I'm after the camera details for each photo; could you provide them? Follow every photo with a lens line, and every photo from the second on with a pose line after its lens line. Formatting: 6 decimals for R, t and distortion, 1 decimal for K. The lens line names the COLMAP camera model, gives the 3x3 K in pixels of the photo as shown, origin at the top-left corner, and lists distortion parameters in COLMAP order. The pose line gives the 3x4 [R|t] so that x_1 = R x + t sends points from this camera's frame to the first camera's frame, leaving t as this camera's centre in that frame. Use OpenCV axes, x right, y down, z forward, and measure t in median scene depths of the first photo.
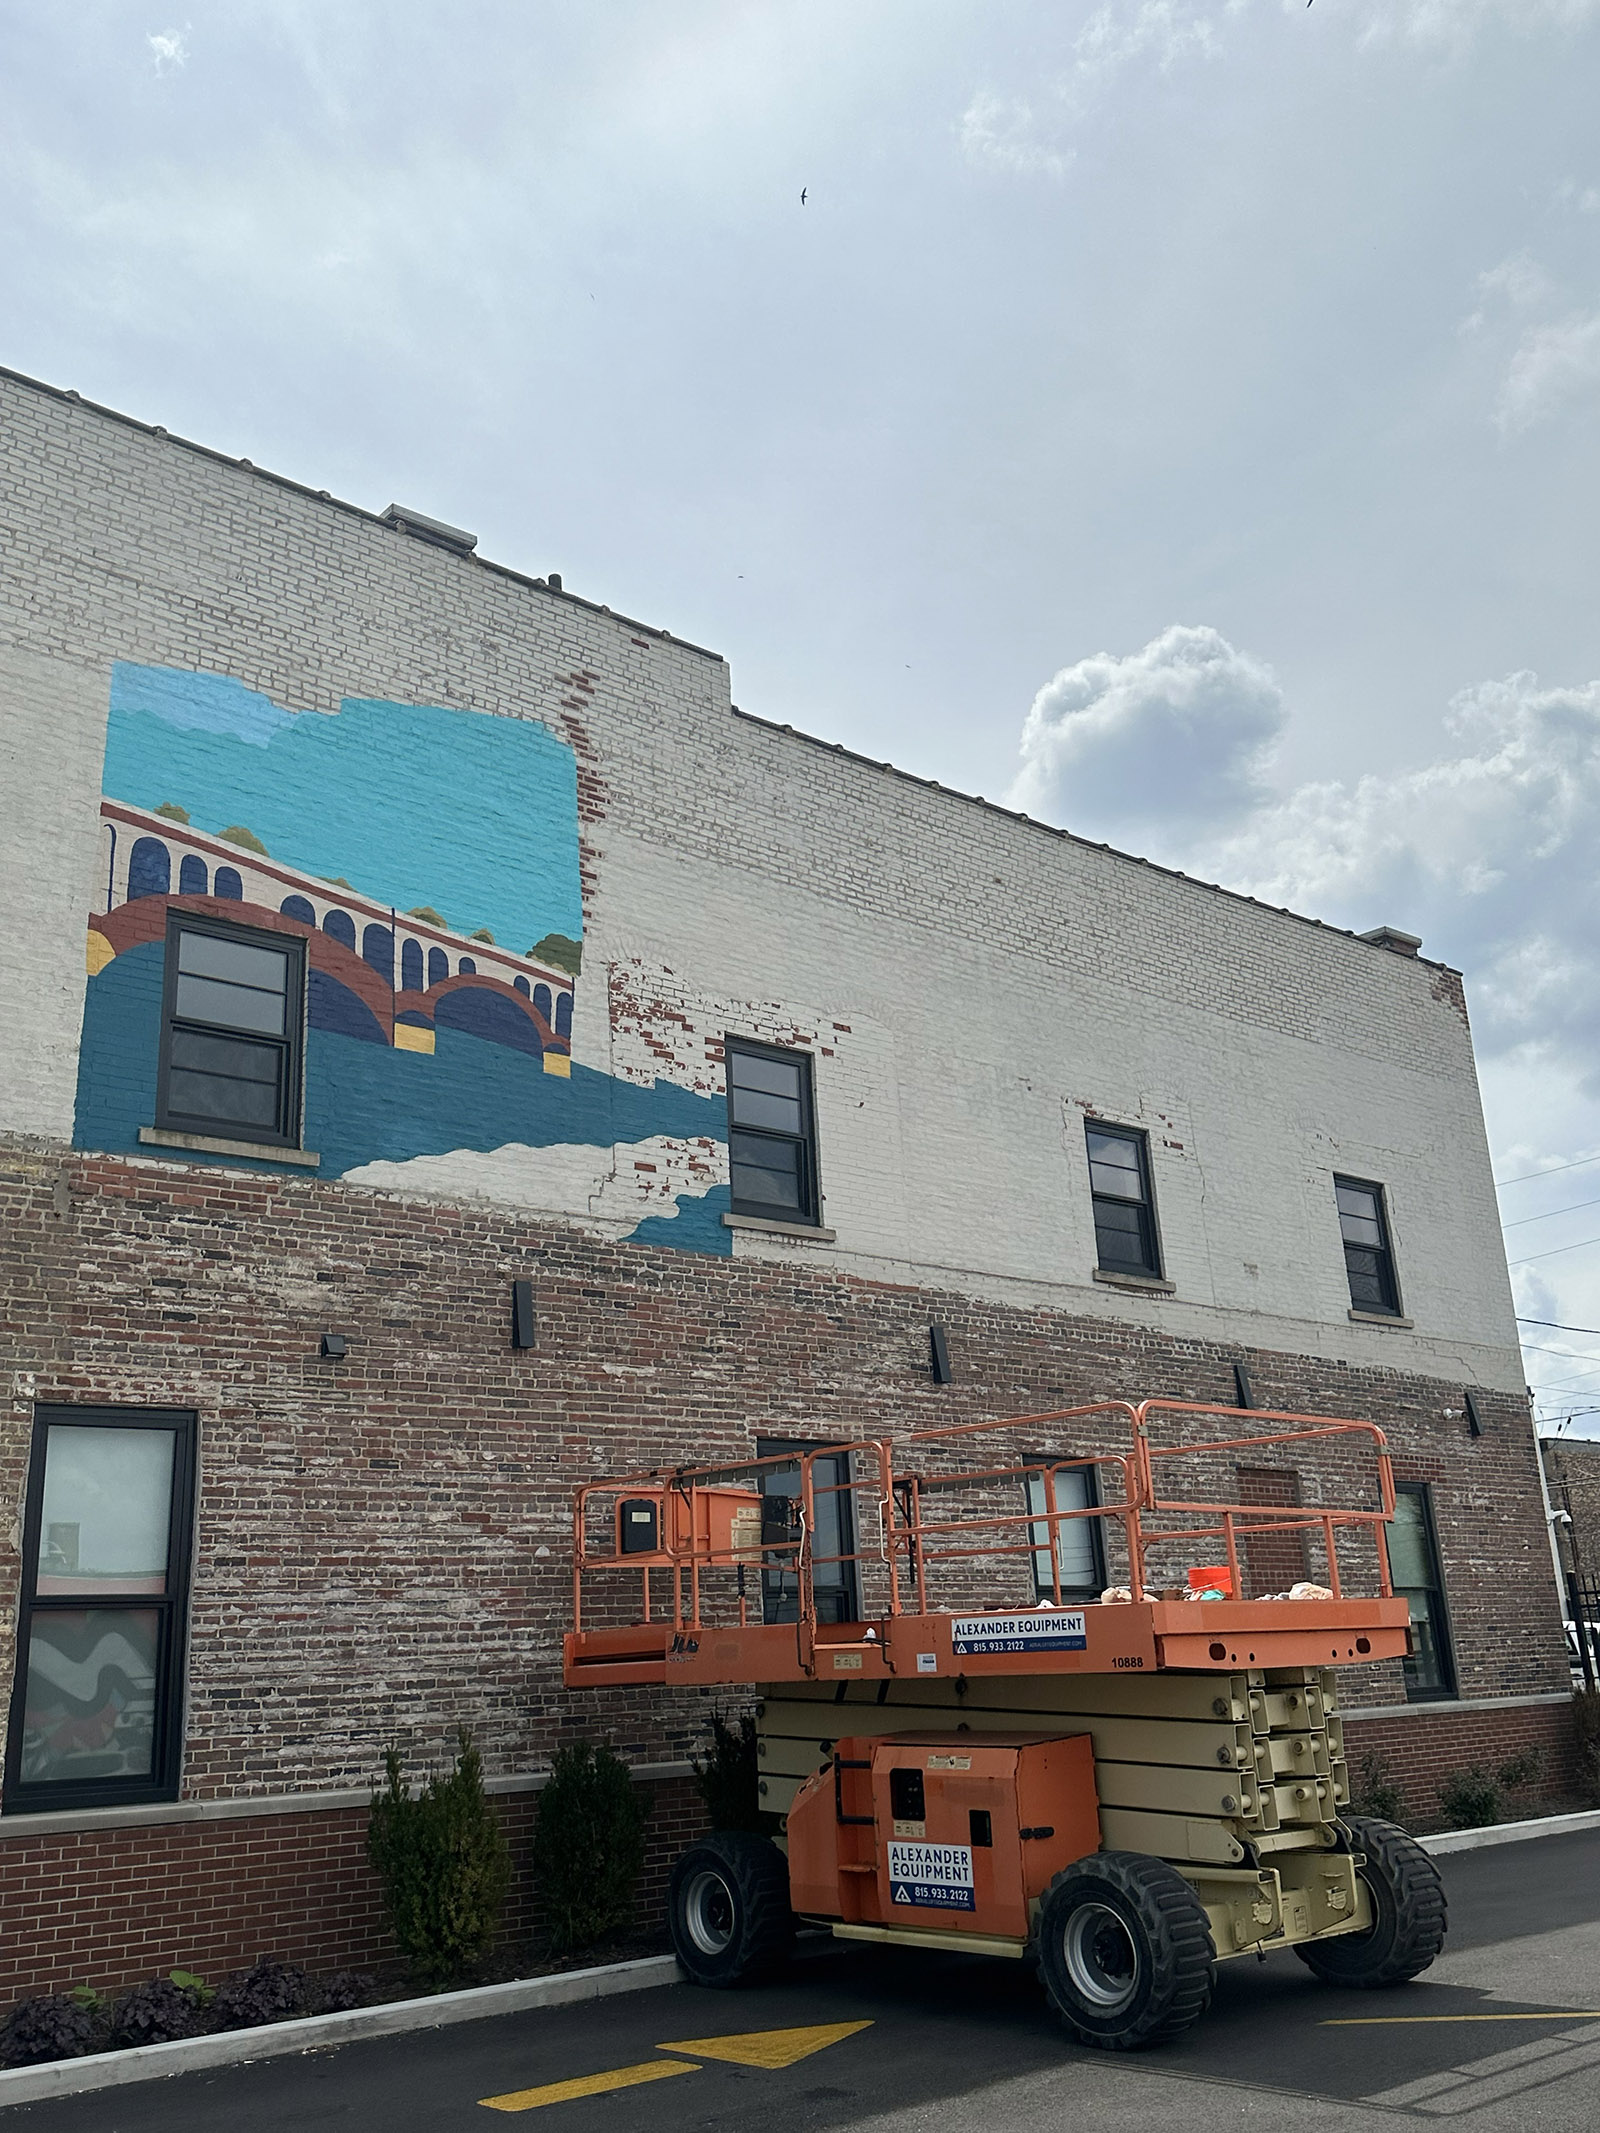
lens RADIAL K [[1870.5, 0, 809.9], [0, 1870.5, 1068.0], [0, 0, 1]] dist [0.110817, -0.090000]
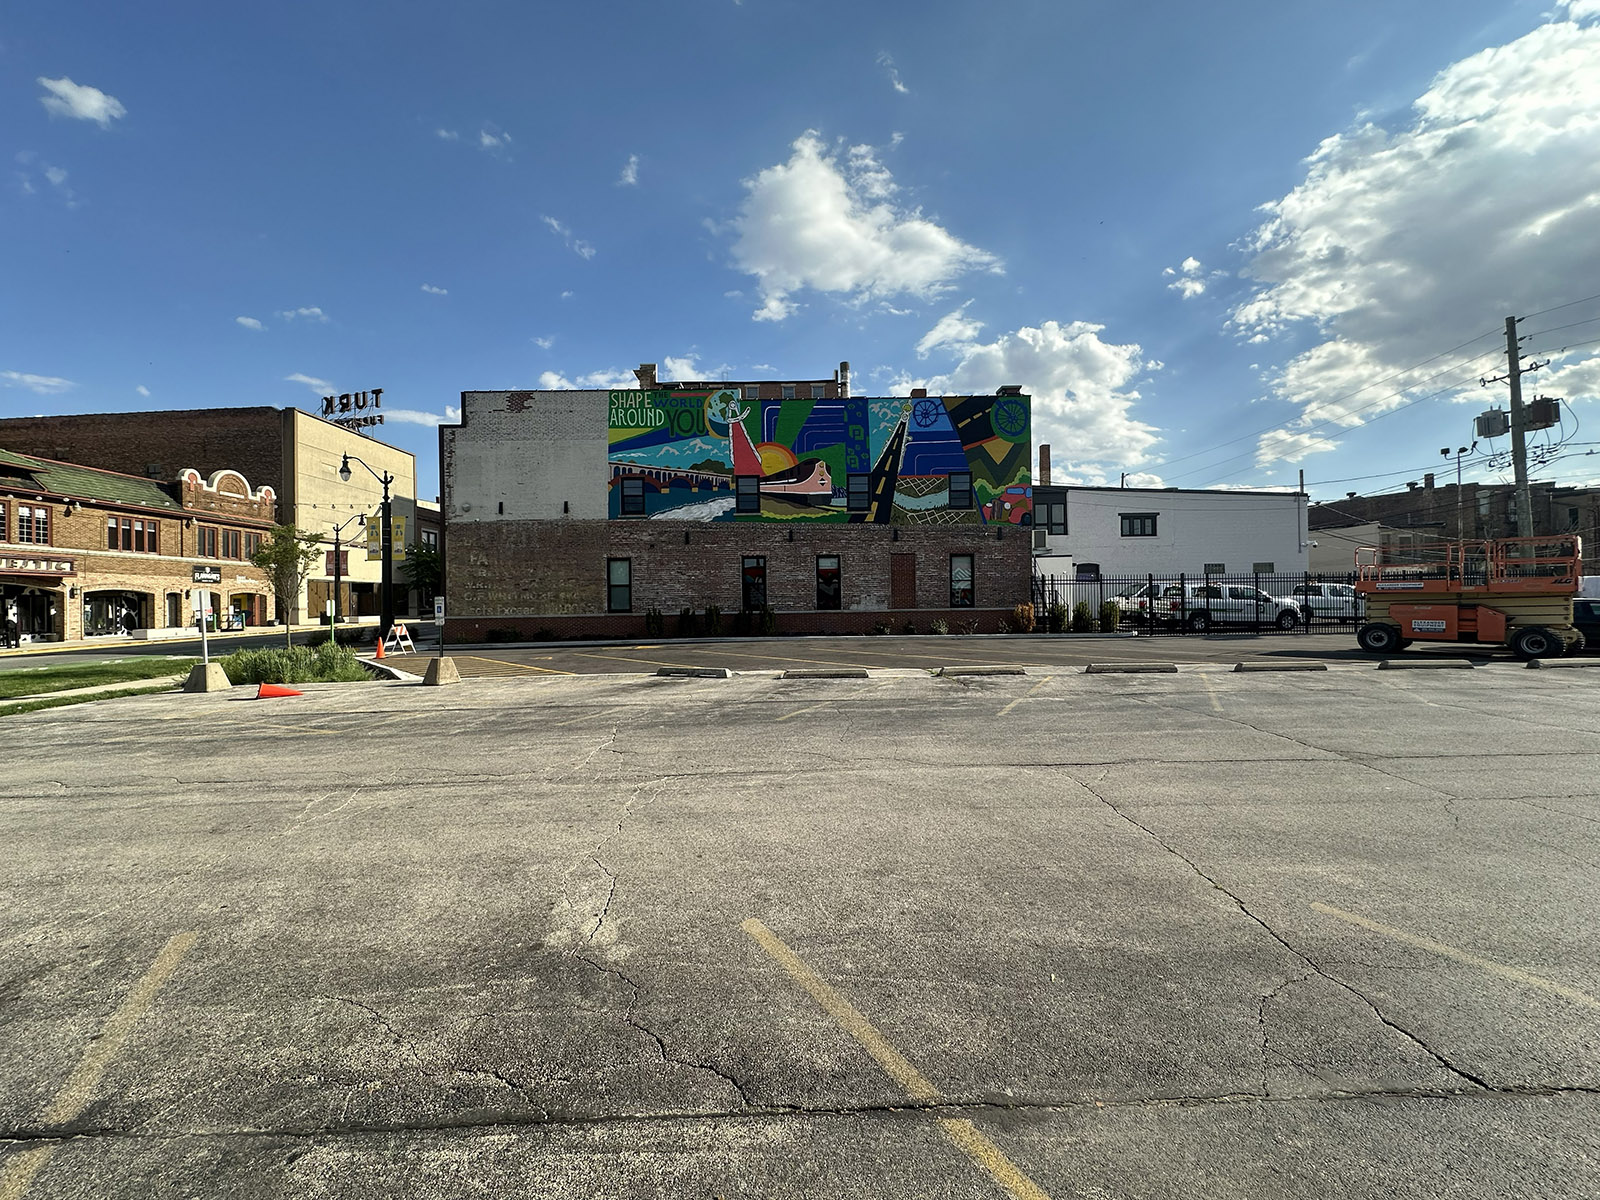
lens RADIAL K [[652.0, 0, 813.0], [0, 652.0, 605.5], [0, 0, 1]] dist [-0.008712, 0.005209]
pose [[0.761791, 0.038772, -0.646661, 1.367804], [0.181223, 0.945600, 0.270183, -0.133970], [0.621958, -0.323013, 0.713323, -0.229895]]
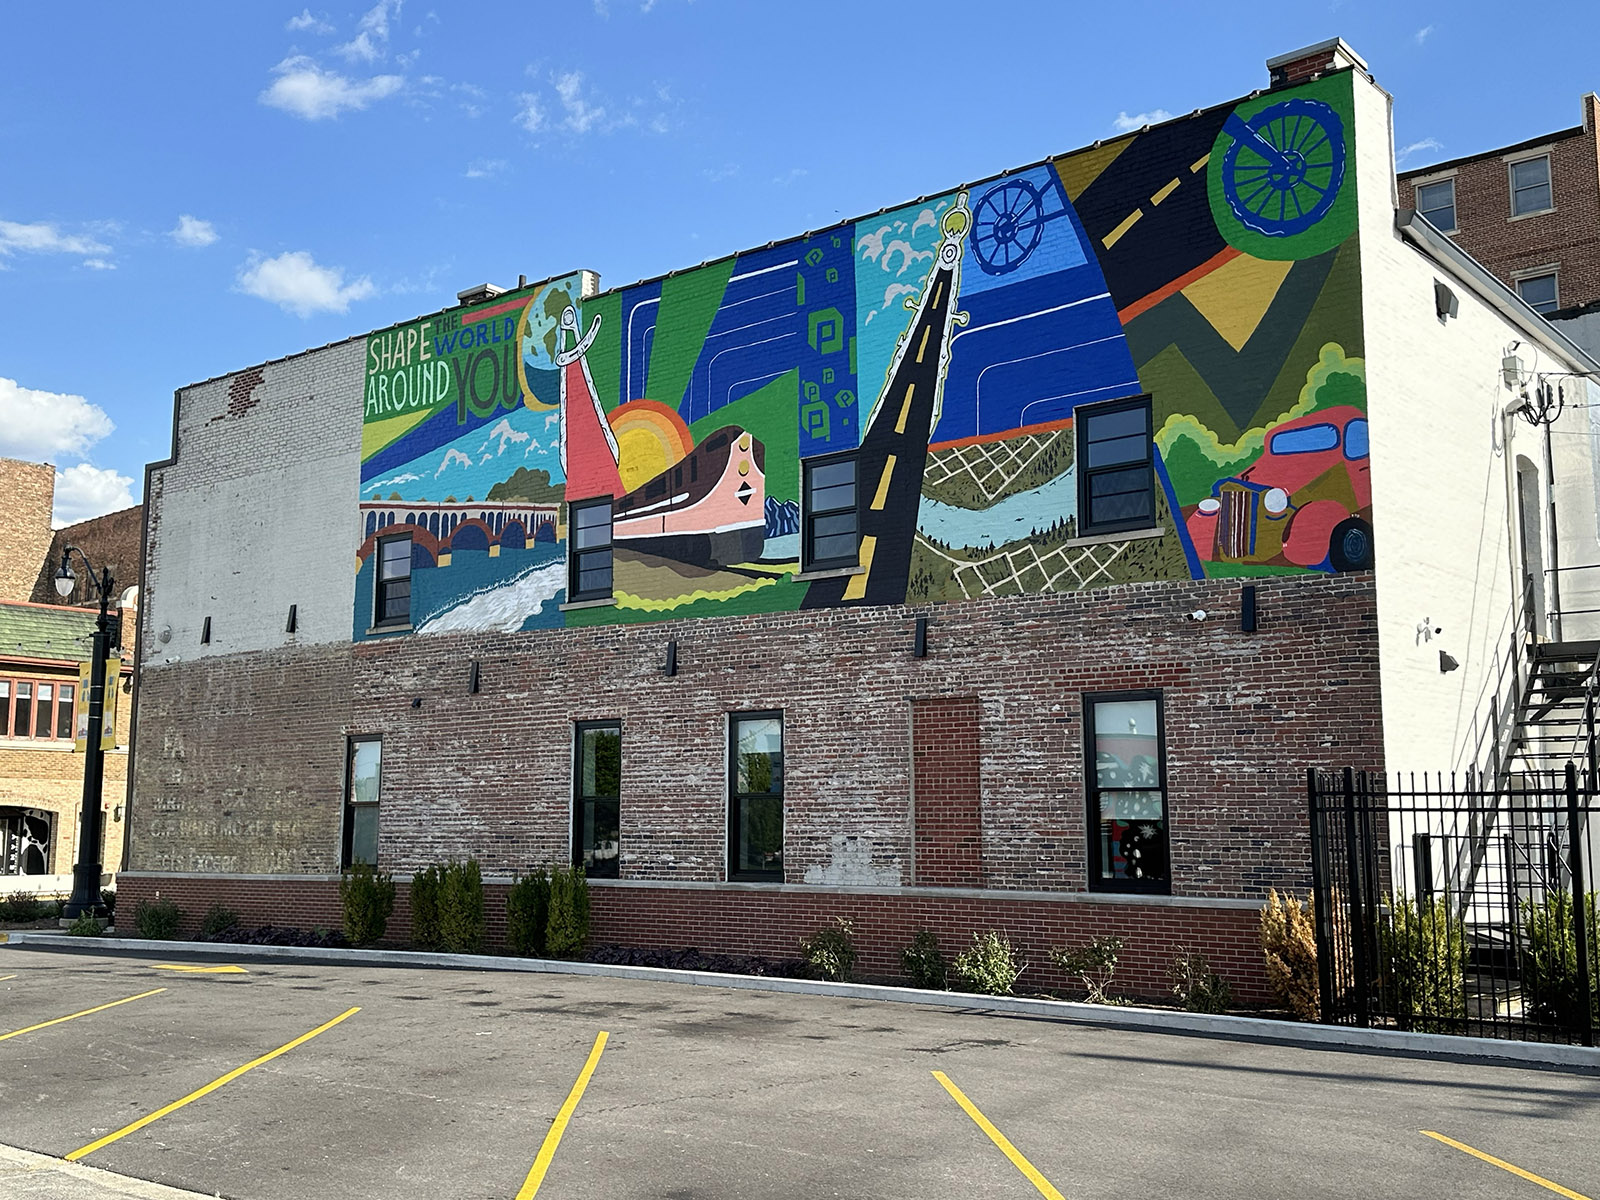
lens RADIAL K [[1639.7, 0, 820.0], [0, 1639.7, 590.8], [0, 0, 1]] dist [0.129840, 0.000000]
pose [[0.169736, -0.090847, -0.981293, 1.725374], [0.299670, 0.953347, -0.036425, 0.216426], [0.938822, -0.287882, 0.189042, 1.002648]]
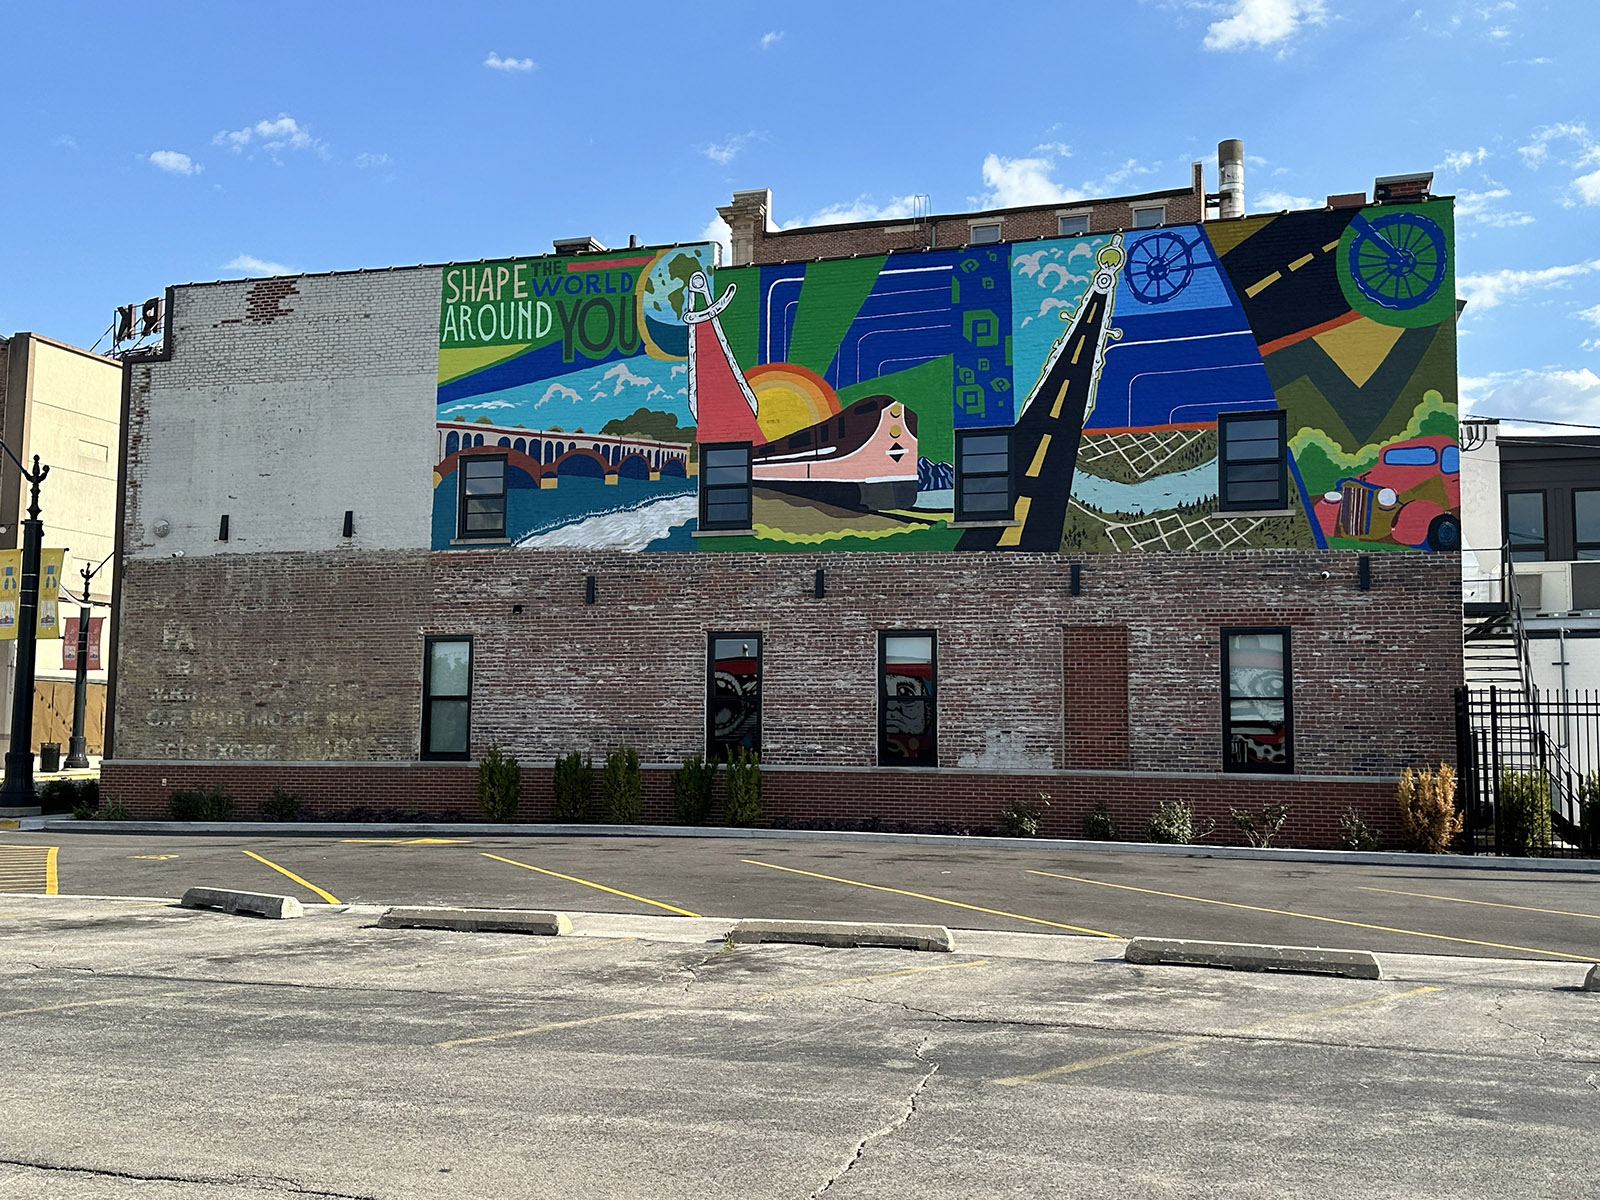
lens RADIAL K [[1582.7, 0, 804.2], [0, 1582.7, 595.6], [0, 0, 1]] dist [0.120597, 0.000000]
pose [[0.518712, -0.025240, -0.854576, 1.704367], [0.232068, 0.966193, 0.112324, -0.028656], [0.822850, -0.256583, 0.507033, 0.165399]]
